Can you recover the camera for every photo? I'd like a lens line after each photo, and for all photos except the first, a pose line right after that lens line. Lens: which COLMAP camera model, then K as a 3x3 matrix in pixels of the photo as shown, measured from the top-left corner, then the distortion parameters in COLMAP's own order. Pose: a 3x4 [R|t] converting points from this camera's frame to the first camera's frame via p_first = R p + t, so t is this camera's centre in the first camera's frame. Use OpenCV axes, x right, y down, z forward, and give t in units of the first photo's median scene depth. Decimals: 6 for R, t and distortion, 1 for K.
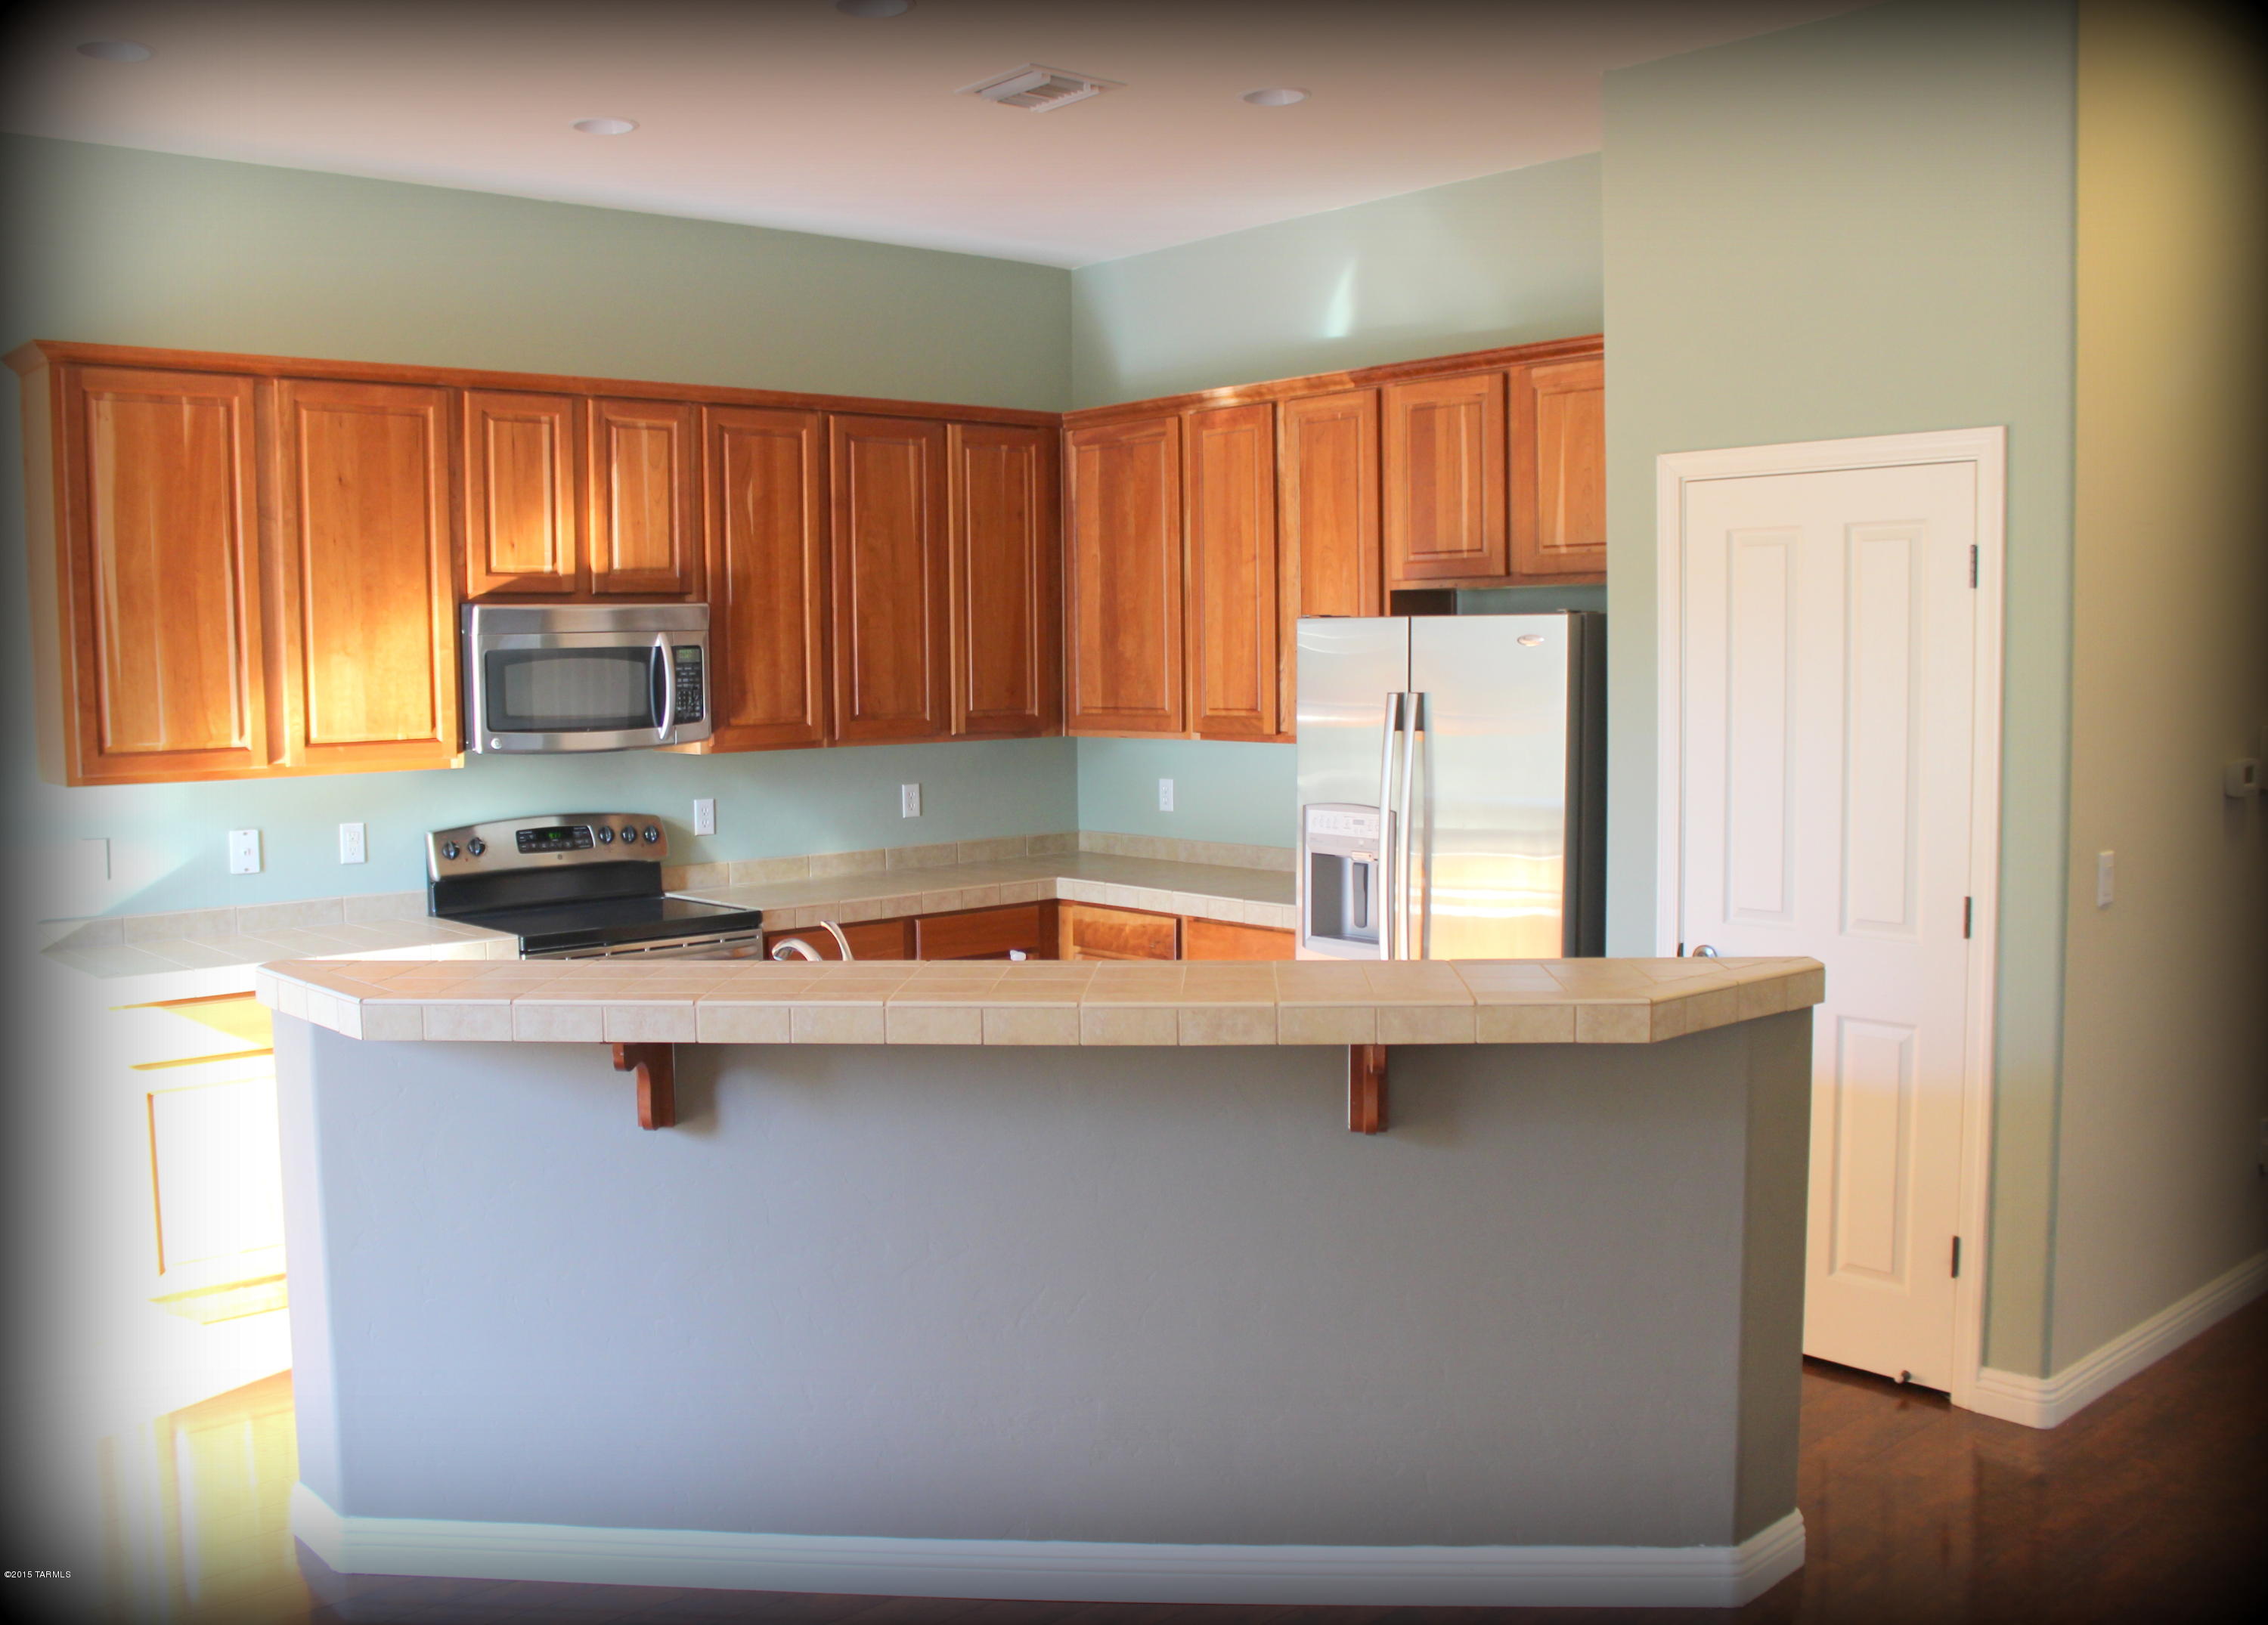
lens RADIAL K [[2083.5, 0, 1134.0], [0, 2083.5, 812.5], [0, 0, 1]] dist [-0.008800, -0.005762]
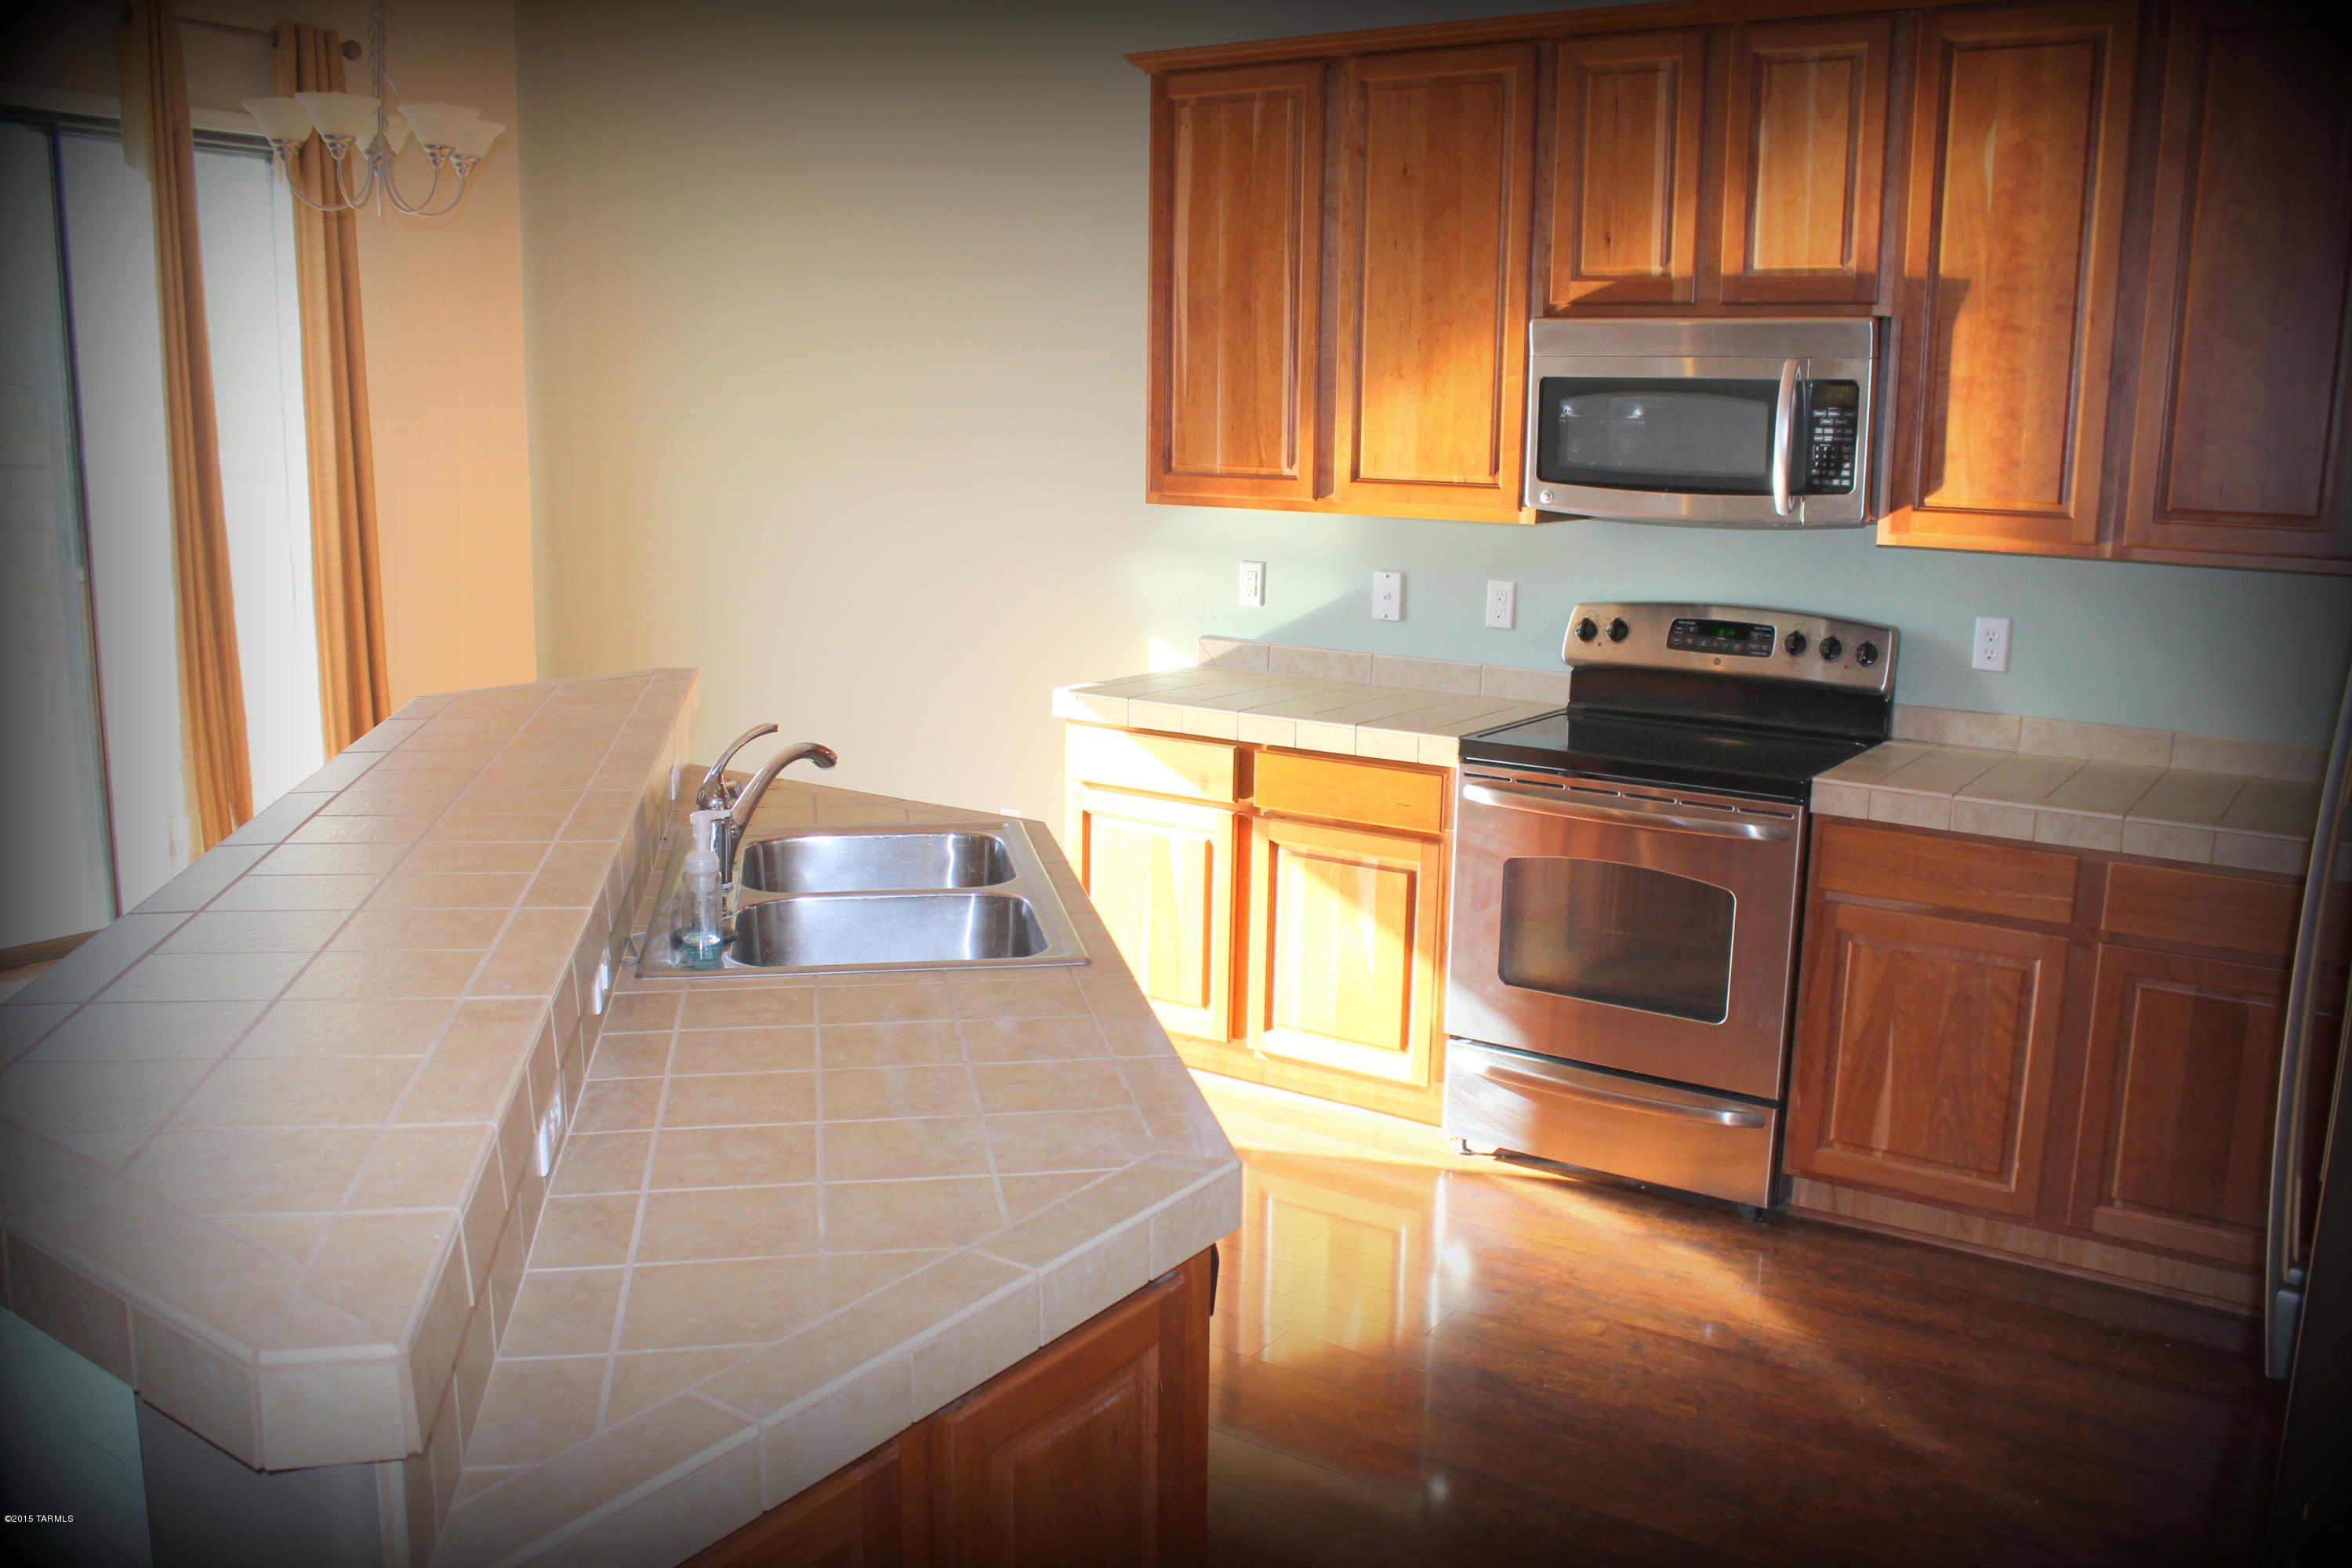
lens RADIAL K [[1987.8, 0, 1176.0], [0, 1987.8, 784.0], [0, 0, 1]] dist [-0.151519, 0.139557]
pose [[0.260775, 0.204558, -0.943479, 0.382380], [-0.096123, 0.977939, 0.185462, -0.052415], [0.960602, 0.042326, 0.274685, 0.675798]]
